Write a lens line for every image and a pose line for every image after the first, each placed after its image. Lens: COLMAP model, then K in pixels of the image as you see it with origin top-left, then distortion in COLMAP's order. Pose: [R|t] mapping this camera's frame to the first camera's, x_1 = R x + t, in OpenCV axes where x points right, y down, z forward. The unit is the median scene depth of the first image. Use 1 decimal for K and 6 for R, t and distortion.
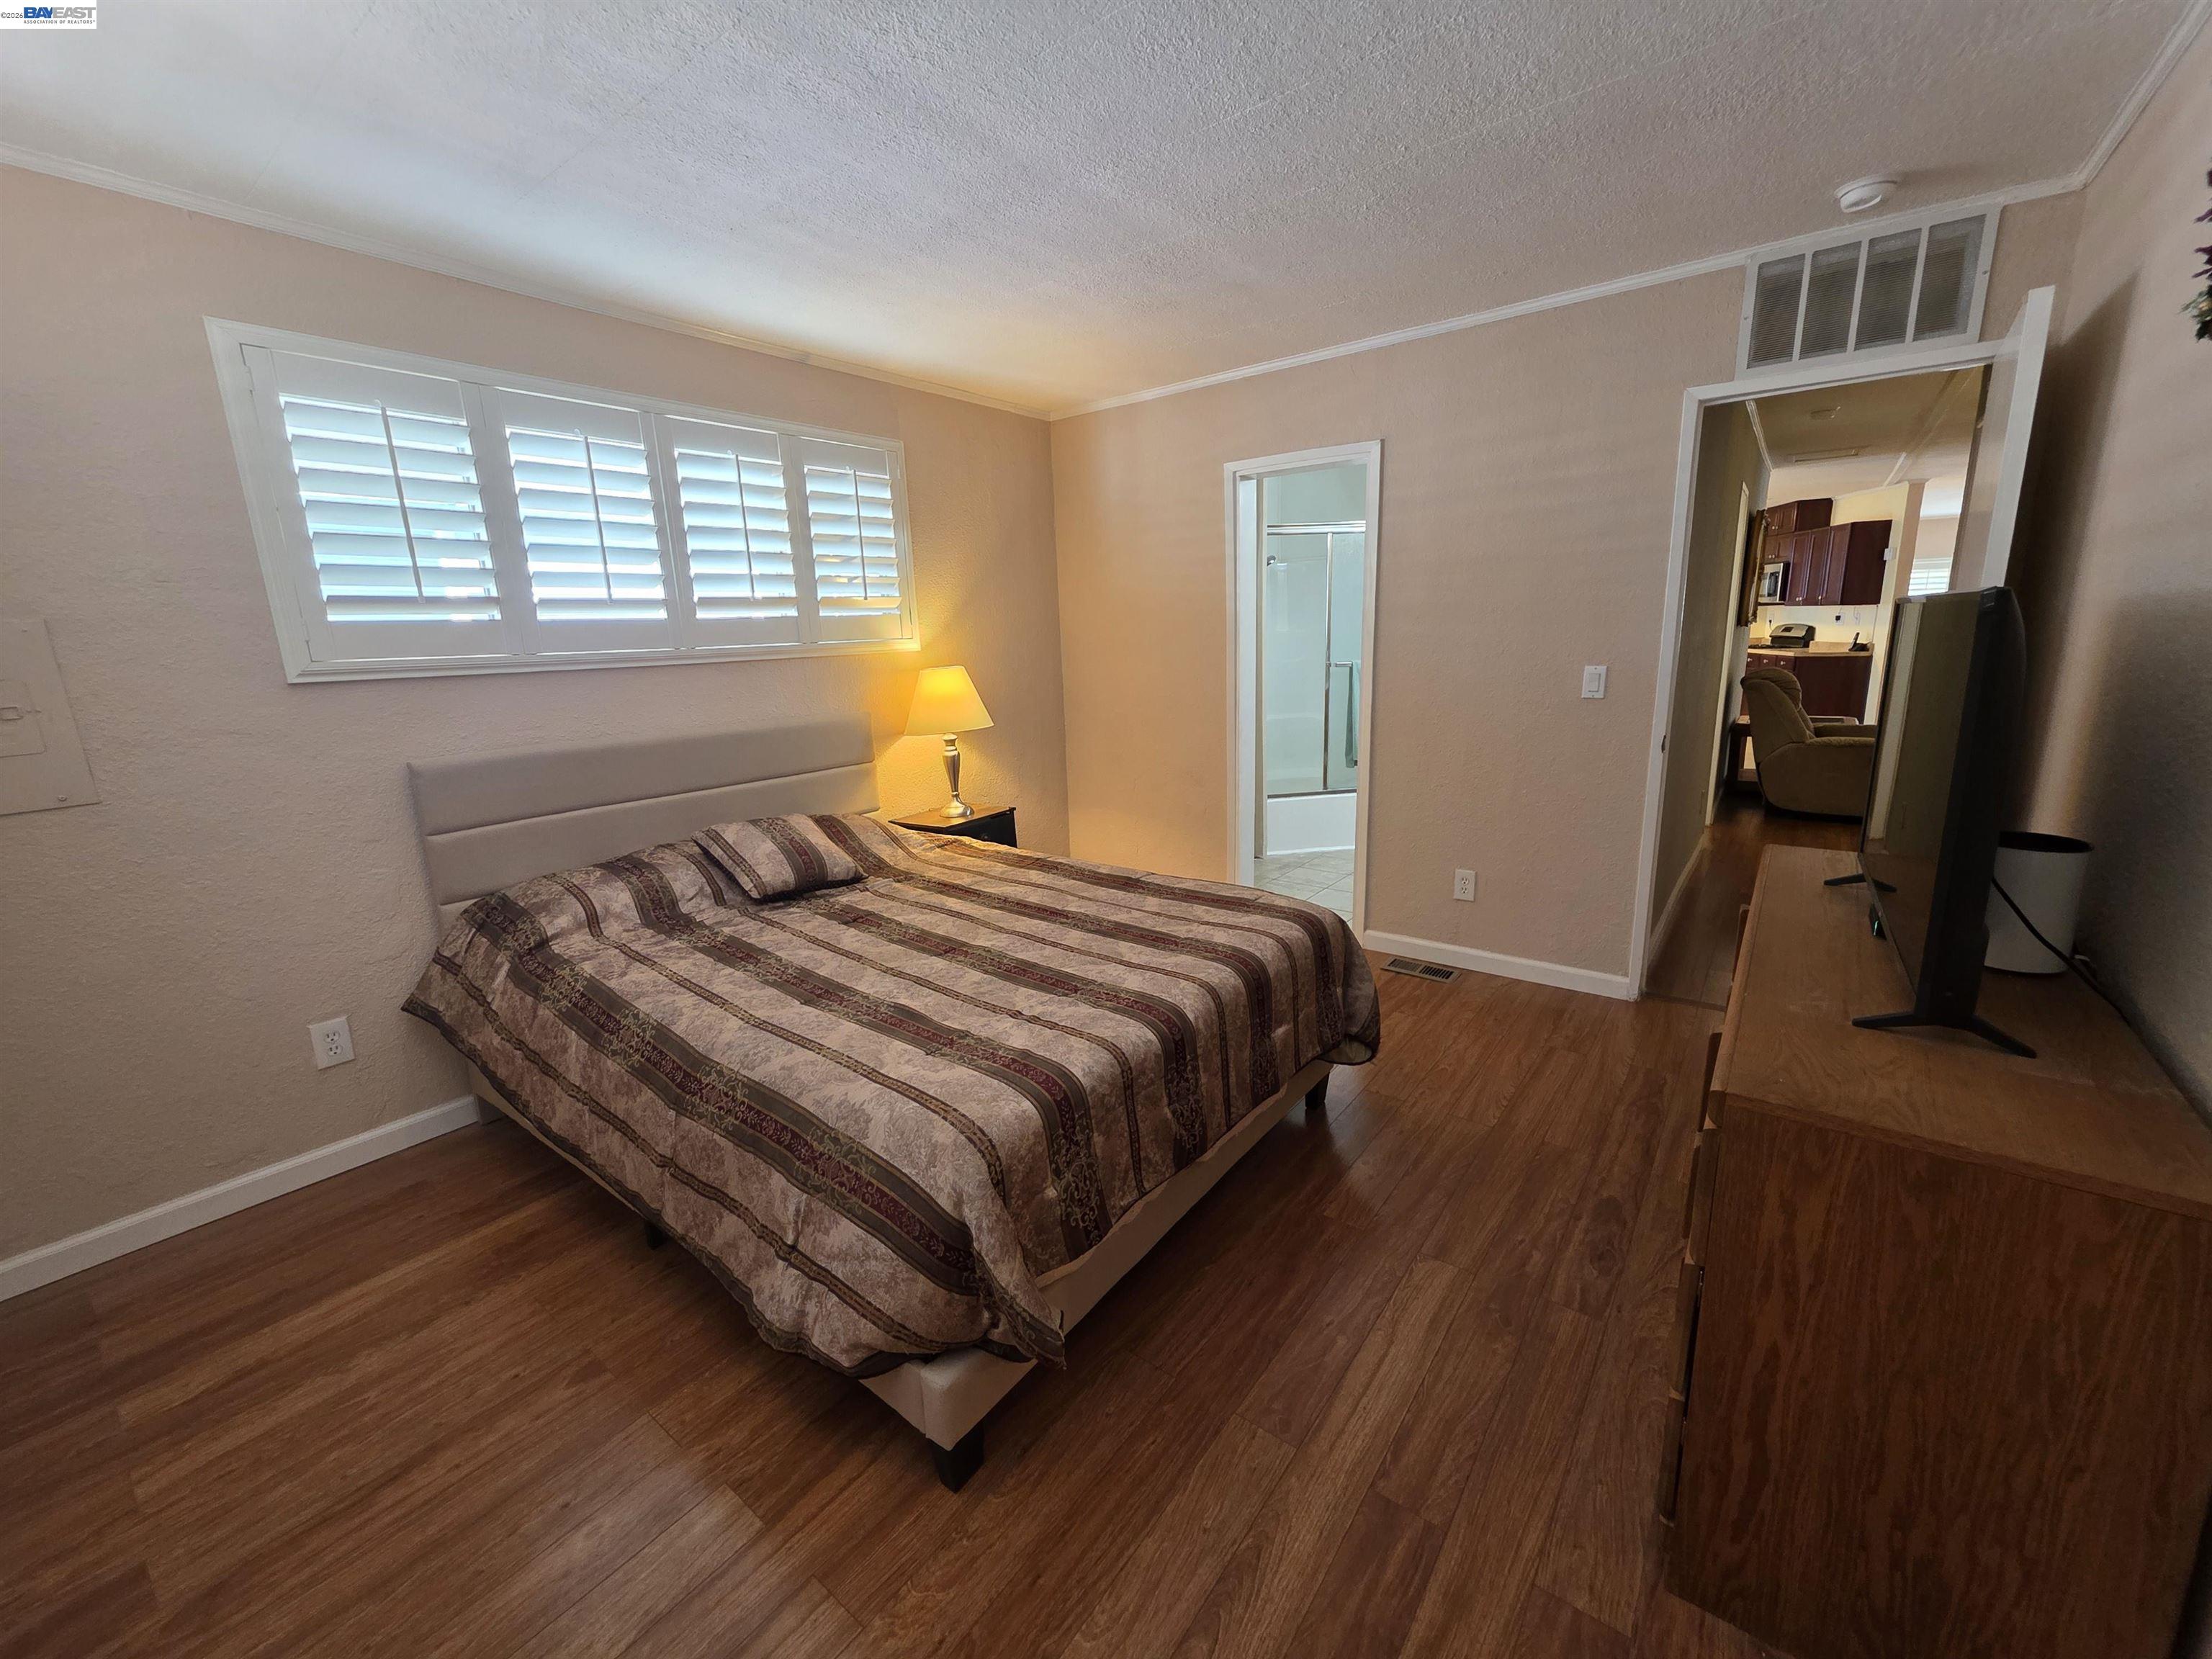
lens RADIAL K [[877.9, 0, 1119.5], [0, 877.9, 820.9], [0, 0, 1]] dist [0.002014, -0.000739]
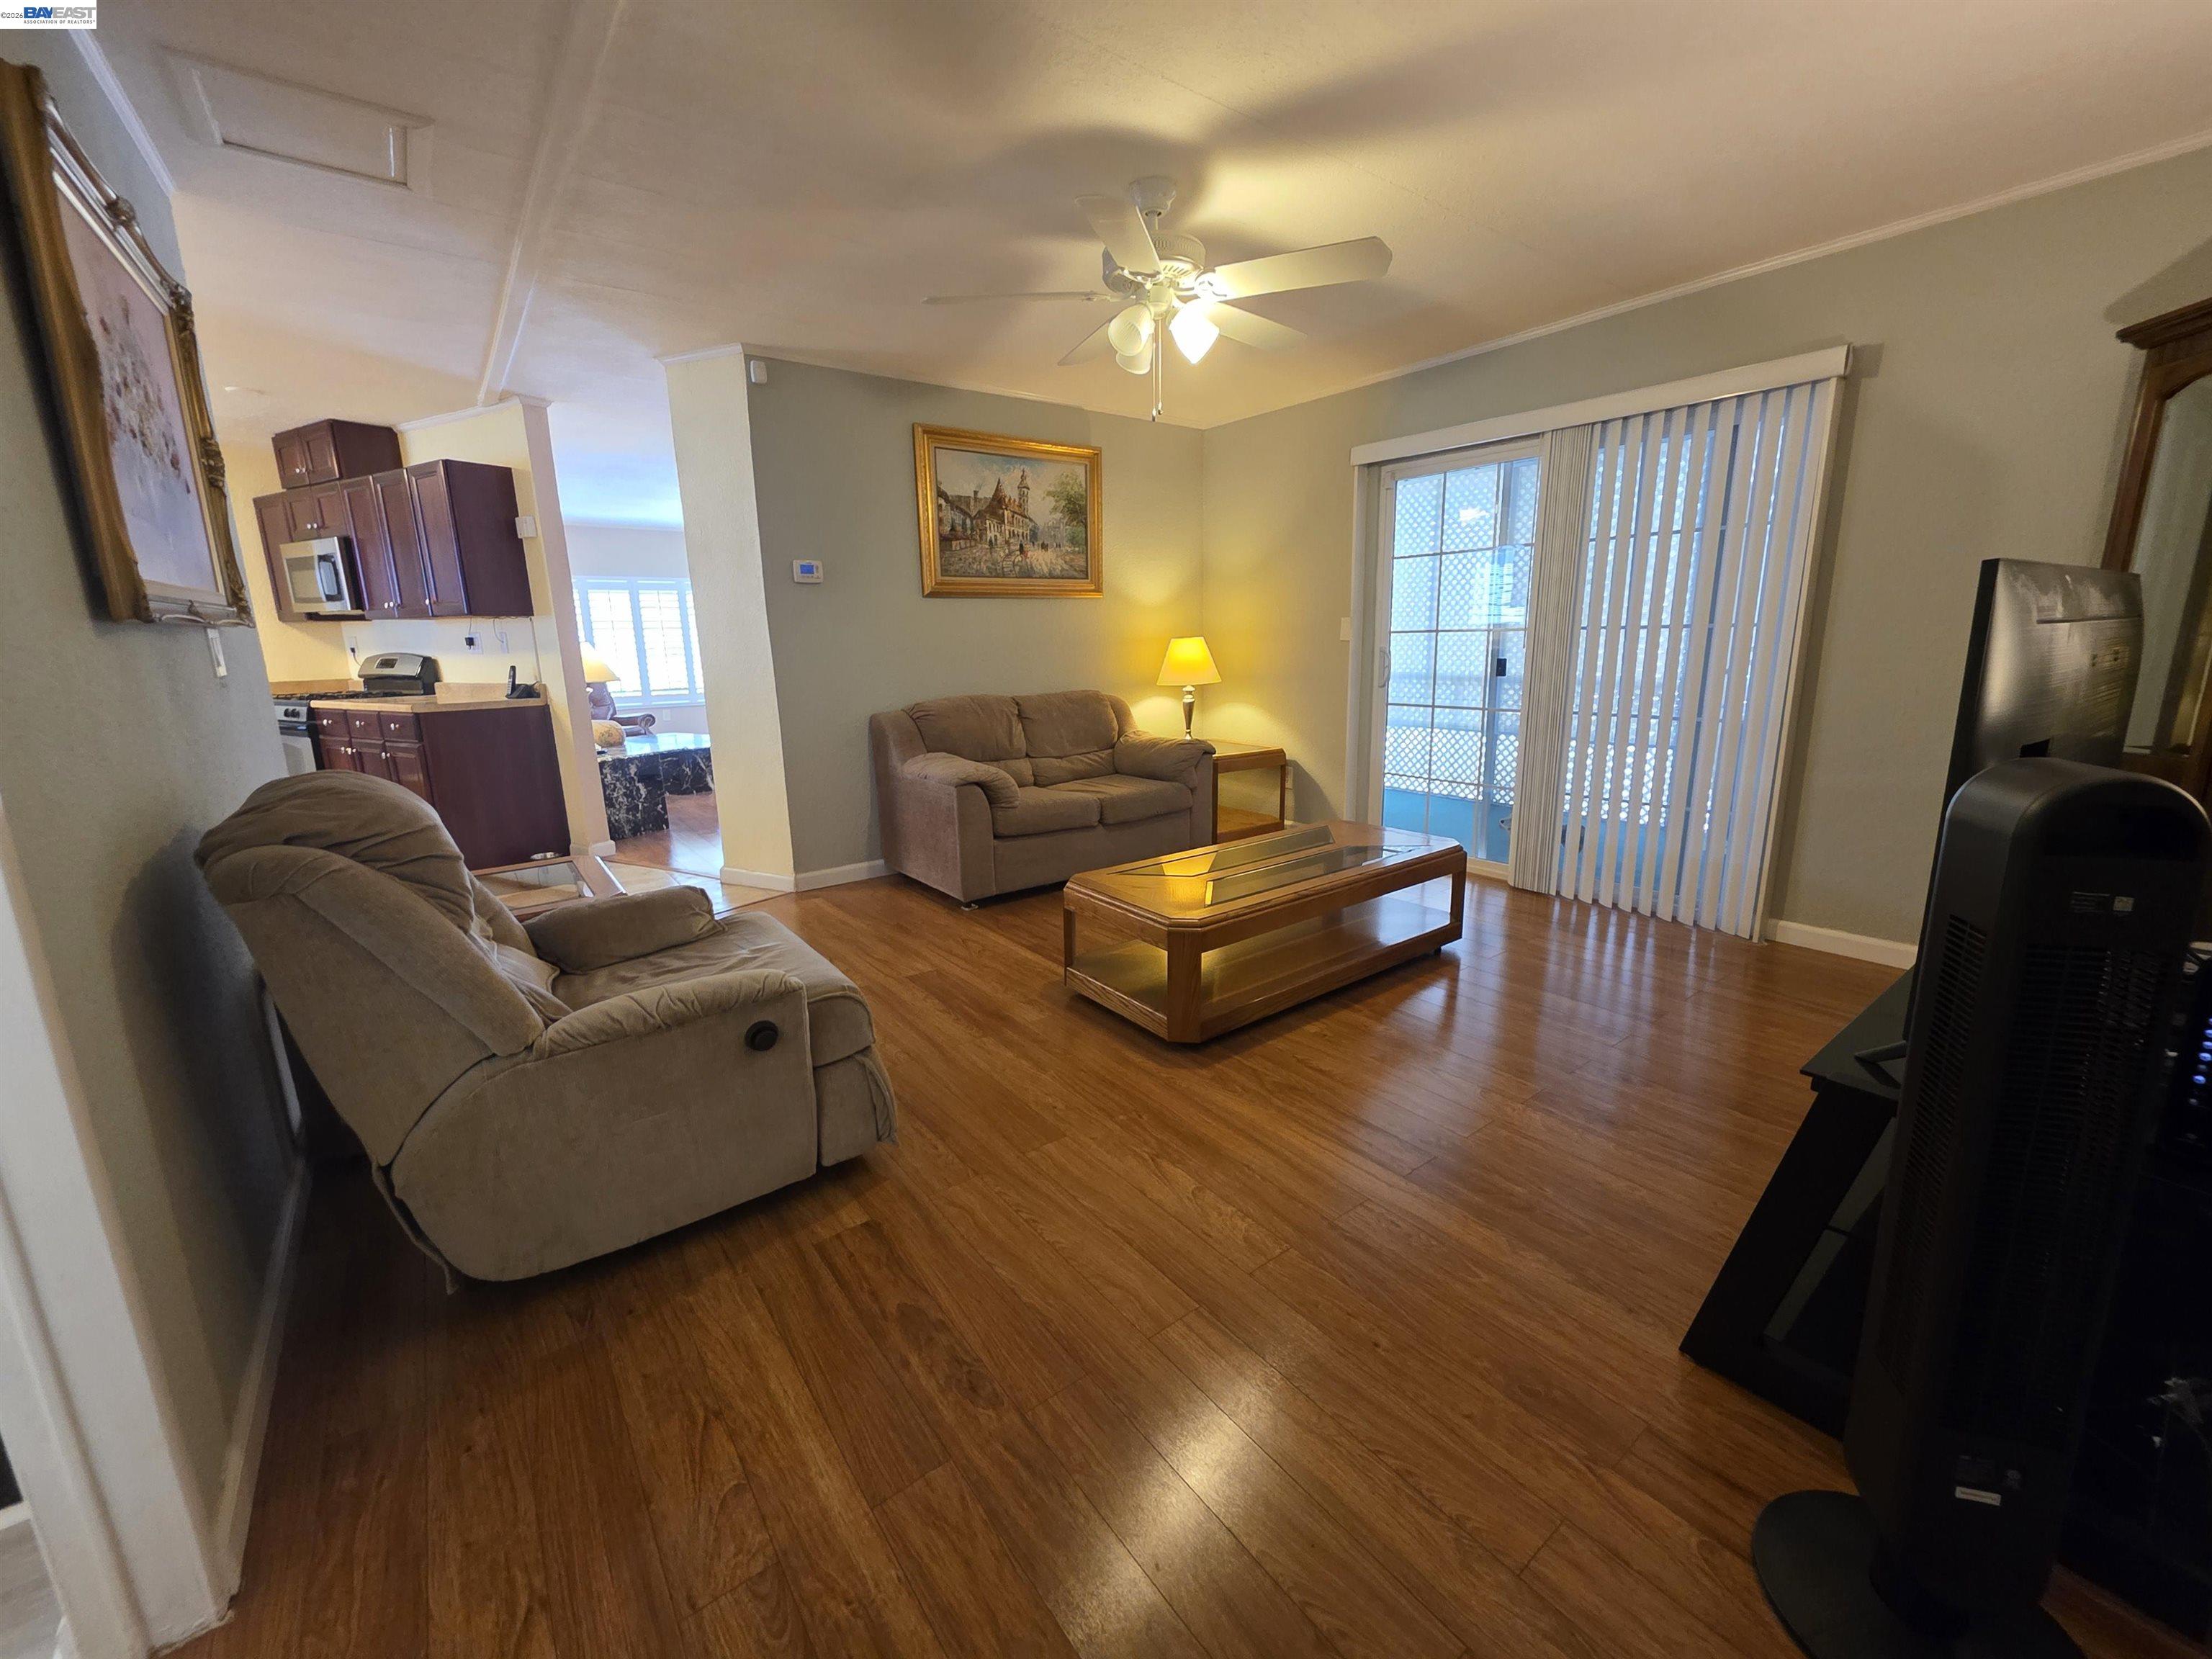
lens RADIAL K [[877.9, 0, 1119.5], [0, 877.9, 820.9], [0, 0, 1]] dist [0.002014, -0.000739]
pose [[0.252687, -0.174608, 0.951662, 0.363683], [0.218460, 0.968478, 0.119688, -0.095171], [-0.942563, 0.177657, 0.282866, 0.465750]]
